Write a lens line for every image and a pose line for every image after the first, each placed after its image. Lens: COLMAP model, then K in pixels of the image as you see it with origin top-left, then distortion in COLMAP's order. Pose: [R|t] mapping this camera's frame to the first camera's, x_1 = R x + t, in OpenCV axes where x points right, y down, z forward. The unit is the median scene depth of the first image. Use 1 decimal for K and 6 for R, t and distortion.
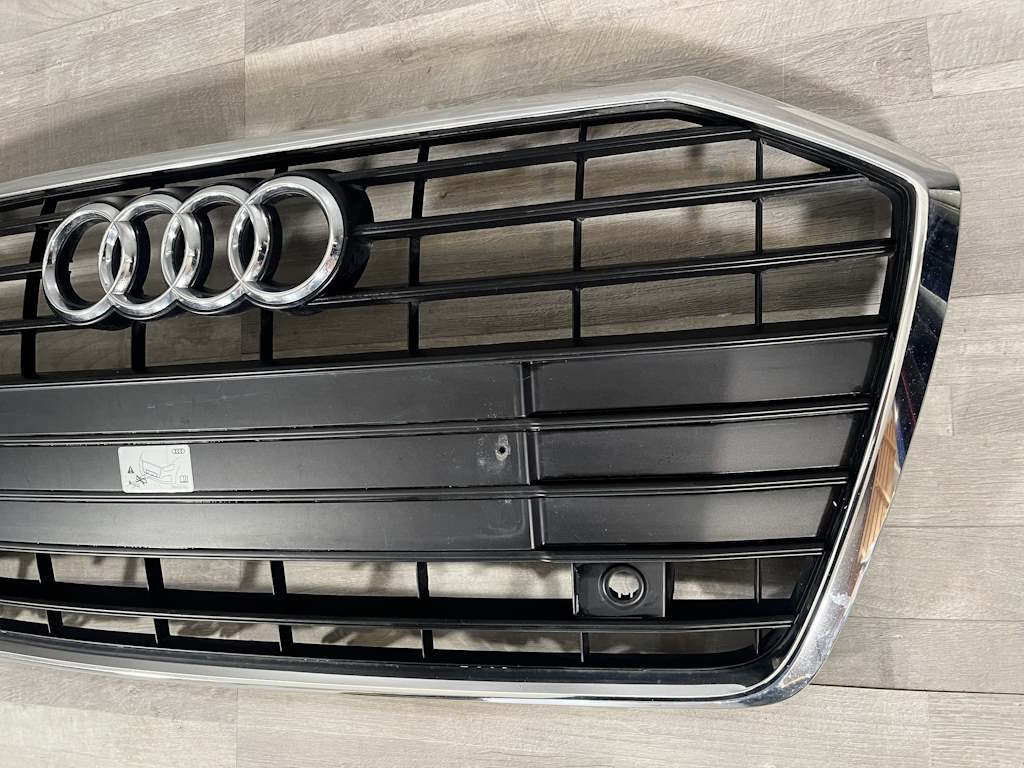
lens RADIAL K [[769.7, 0, 516.7], [0, 769.7, 387.1], [0, 0, 1]] dist [0.059207, -0.092097]
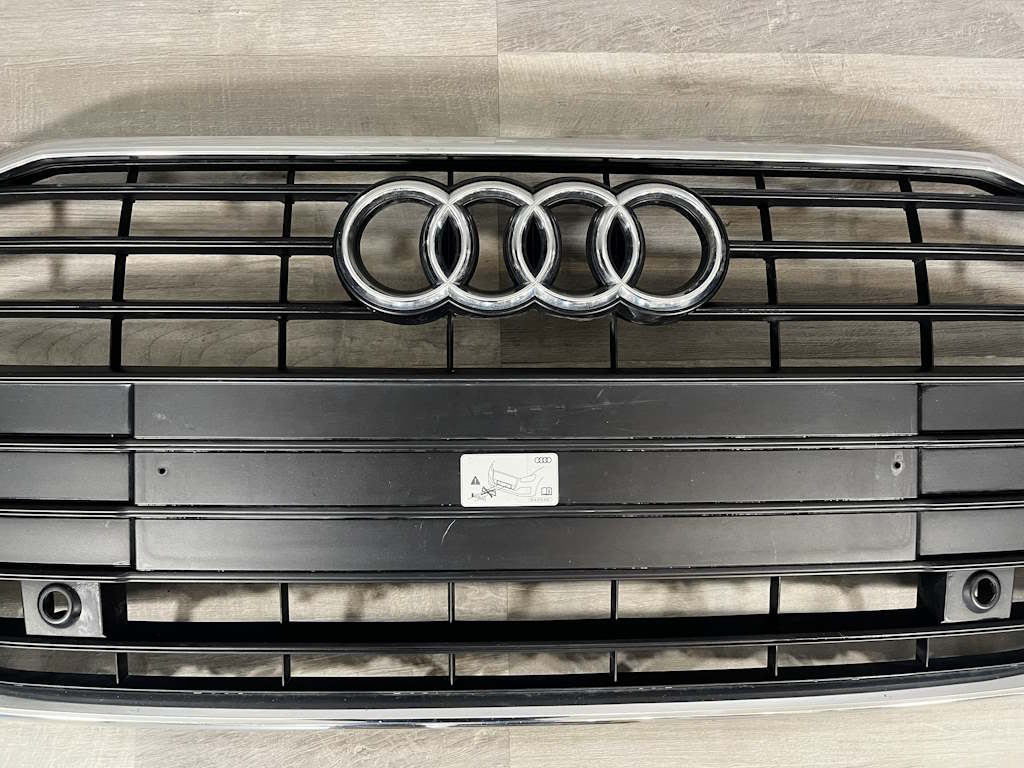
lens RADIAL K [[769.7, 0, 519.7], [0, 769.7, 385.3], [0, 0, 1]] dist [0.059207, -0.092097]
pose [[0.935717, 0.063126, 0.347057, -0.696869], [-0.037541, 0.996091, -0.079963, 0.060801], [-0.350748, 0.061794, 0.934429, 0.139996]]
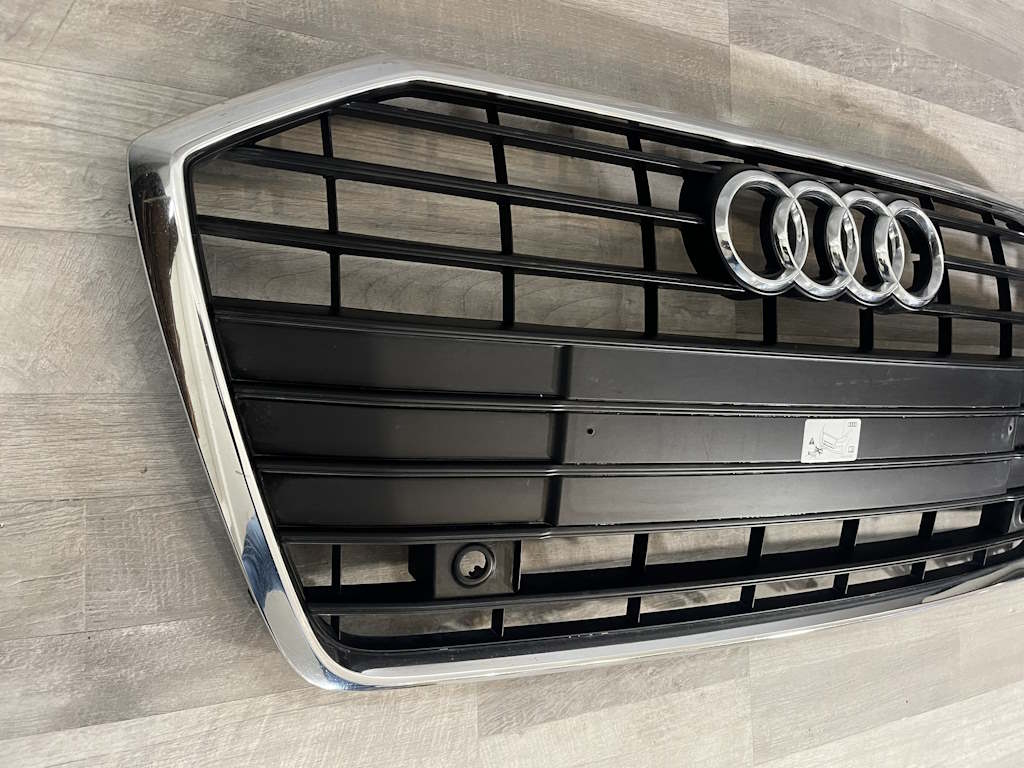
lens RADIAL K [[769.7, 0, 503.6], [0, 769.7, 382.6], [0, 0, 1]] dist [0.059207, -0.092097]
pose [[0.692987, 0.053342, 0.718974, -1.419266], [-0.073542, 0.997287, -0.003106, 0.055906], [-0.717189, -0.050723, 0.695030, 0.522324]]
